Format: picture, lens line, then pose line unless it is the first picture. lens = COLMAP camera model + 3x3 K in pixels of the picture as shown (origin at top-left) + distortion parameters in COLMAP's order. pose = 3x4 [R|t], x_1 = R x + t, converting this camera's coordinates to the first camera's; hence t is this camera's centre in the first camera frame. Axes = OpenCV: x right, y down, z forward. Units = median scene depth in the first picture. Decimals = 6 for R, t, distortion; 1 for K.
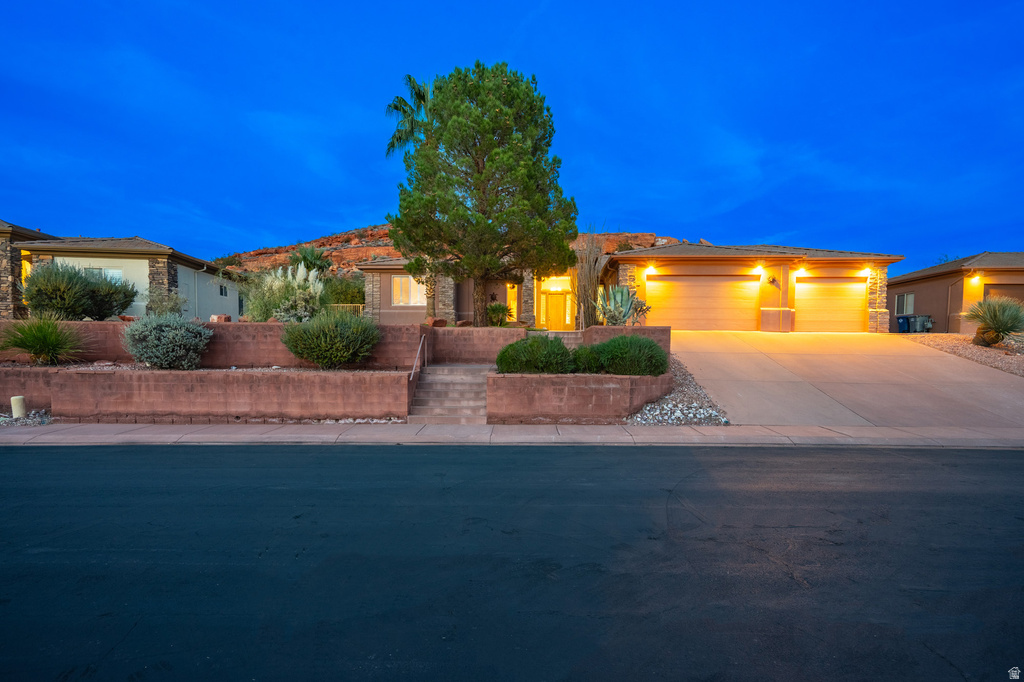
lens RADIAL K [[522.1, 0, 514.7], [0, 522.1, 337.0], [0, 0, 1]] dist [0.003447, 0.000590]
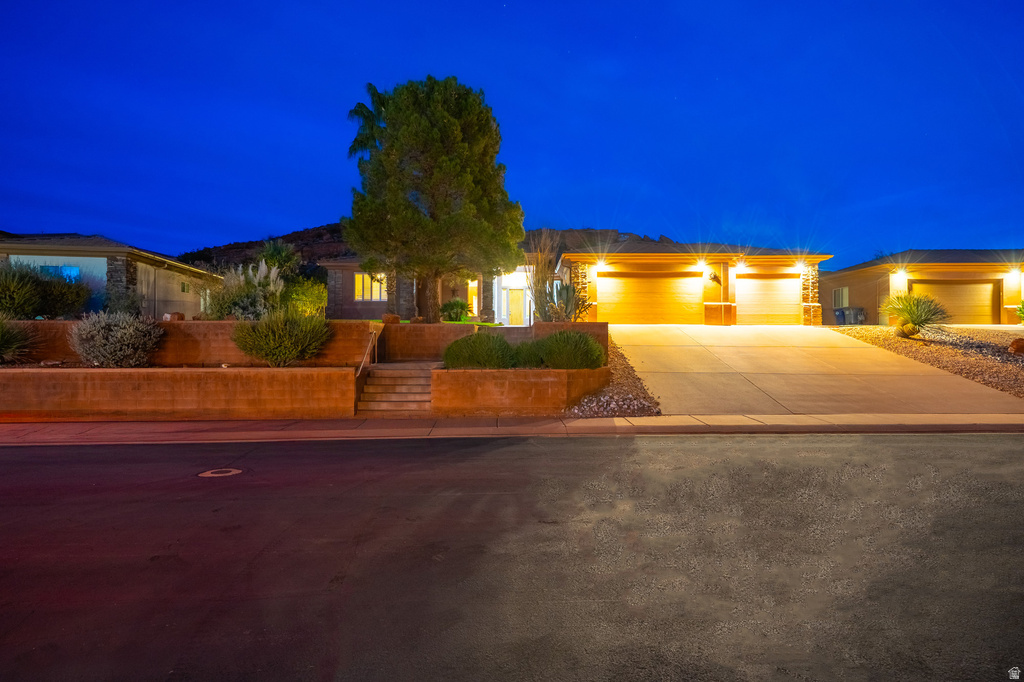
lens RADIAL K [[513.3, 0, 513.3], [0, 513.3, 302.2], [0, 0, 1]] dist [0.001375, 0.000581]
pose [[0.998760, -0.004546, 0.049571, 0.050108], [0.007182, 0.998563, -0.053115, -0.006283], [-0.049258, 0.053405, 0.997357, -0.033030]]
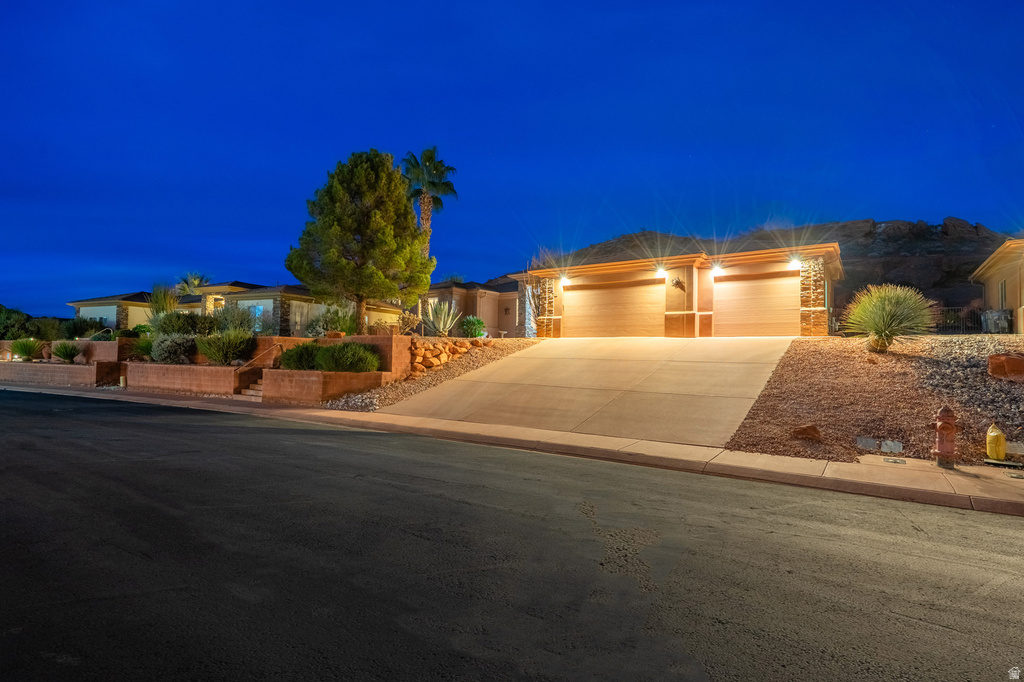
lens RADIAL K [[522.1, 0, 514.7], [0, 522.1, 337.0], [0, 0, 1]] dist [0.003447, 0.000590]
pose [[0.846956, -0.018938, -0.531326, 1.148368], [0.006606, 0.999663, -0.025101, 0.017017], [0.531622, 0.017749, 0.846796, 0.076543]]
